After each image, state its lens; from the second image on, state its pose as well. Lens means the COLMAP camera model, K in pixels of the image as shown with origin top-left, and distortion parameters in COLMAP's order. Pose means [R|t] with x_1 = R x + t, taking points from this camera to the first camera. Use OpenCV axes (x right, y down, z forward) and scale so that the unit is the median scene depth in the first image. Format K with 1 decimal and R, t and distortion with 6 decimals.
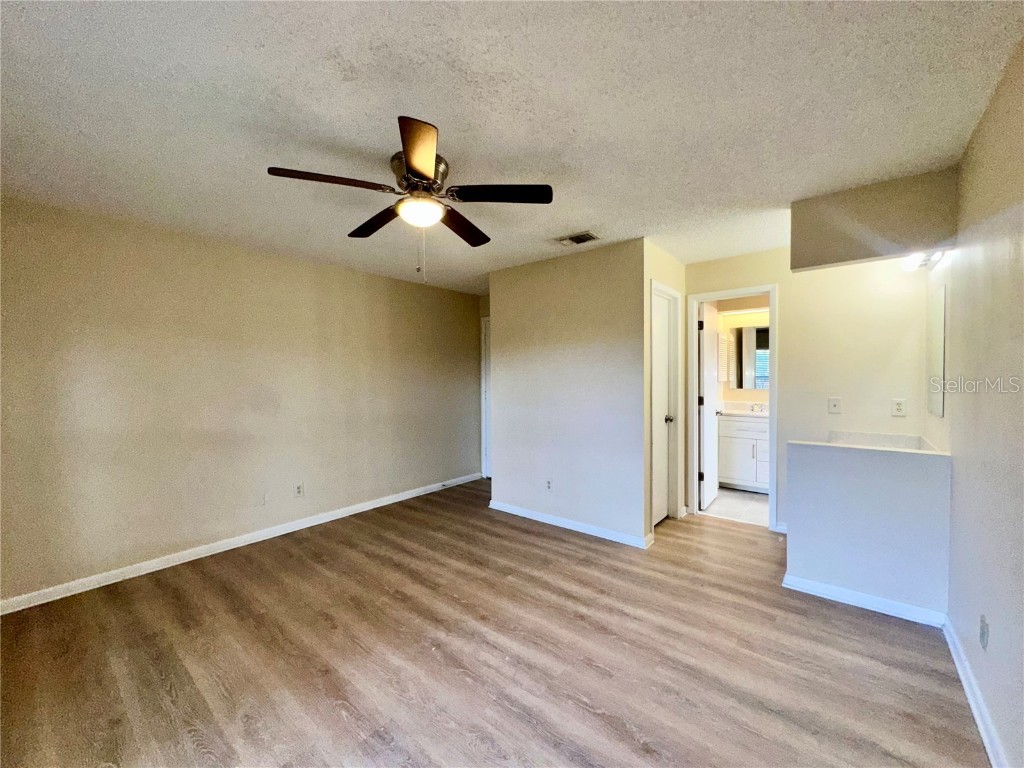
lens RADIAL K [[409.6, 0, 513.0], [0, 409.6, 385.1], [0, 0, 1]] dist [-0.001457, 0.000769]
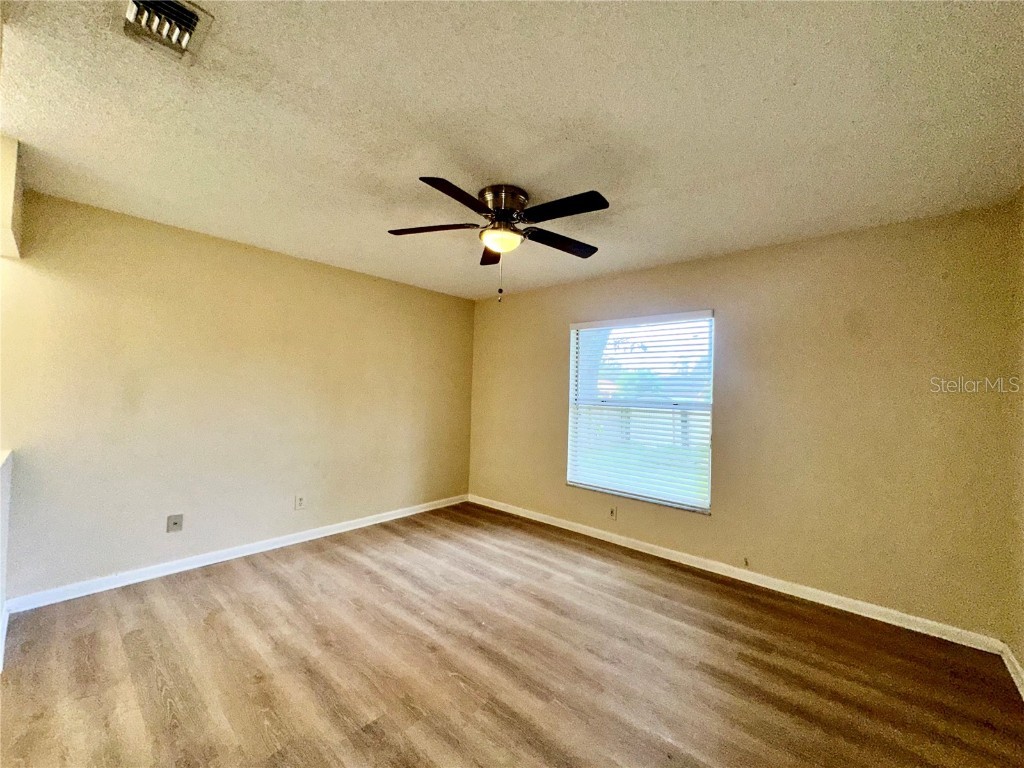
lens RADIAL K [[409.6, 0, 512.6], [0, 409.6, 381.3], [0, 0, 1]] dist [-0.001457, 0.000769]
pose [[-0.999275, -0.016128, 0.034495, -0.259253], [-0.016252, 0.999862, -0.003329, -0.026572], [-0.034437, -0.003887, -0.999399, 1.825042]]
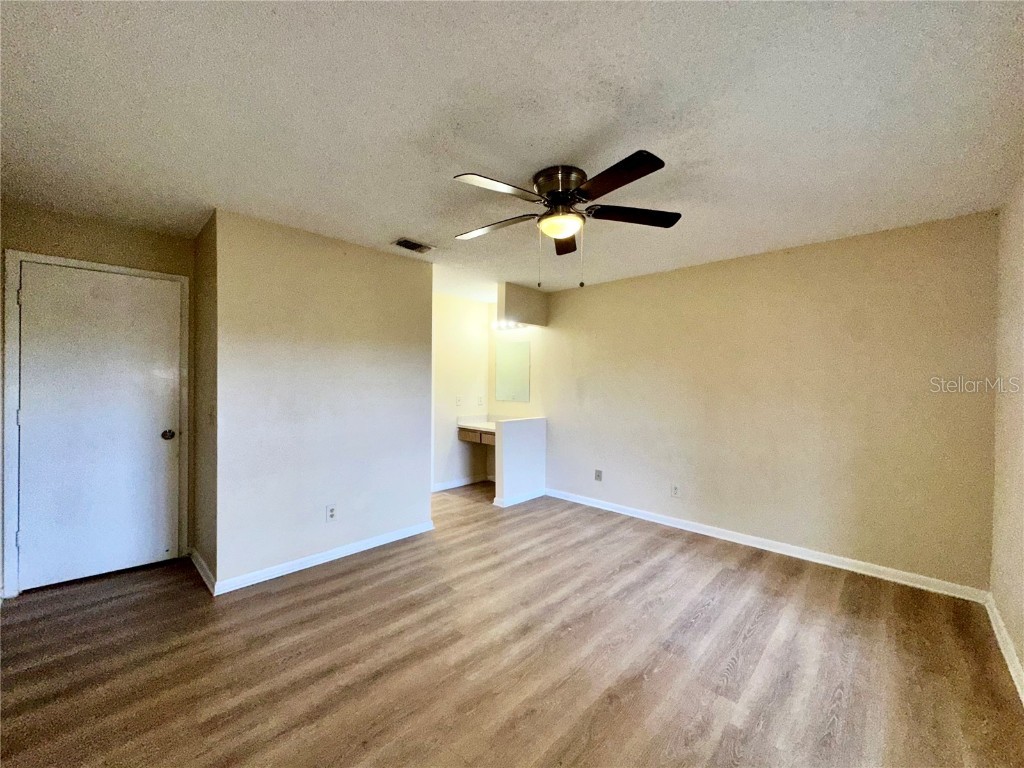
lens RADIAL K [[409.6, 0, 514.4], [0, 409.6, 386.3], [0, 0, 1]] dist [-0.001457, 0.000769]
pose [[0.070276, -0.000574, 0.997527, -1.102987], [0.013651, 0.999907, -0.000387, -0.005753], [-0.997434, 0.013644, 0.070277, 0.903080]]
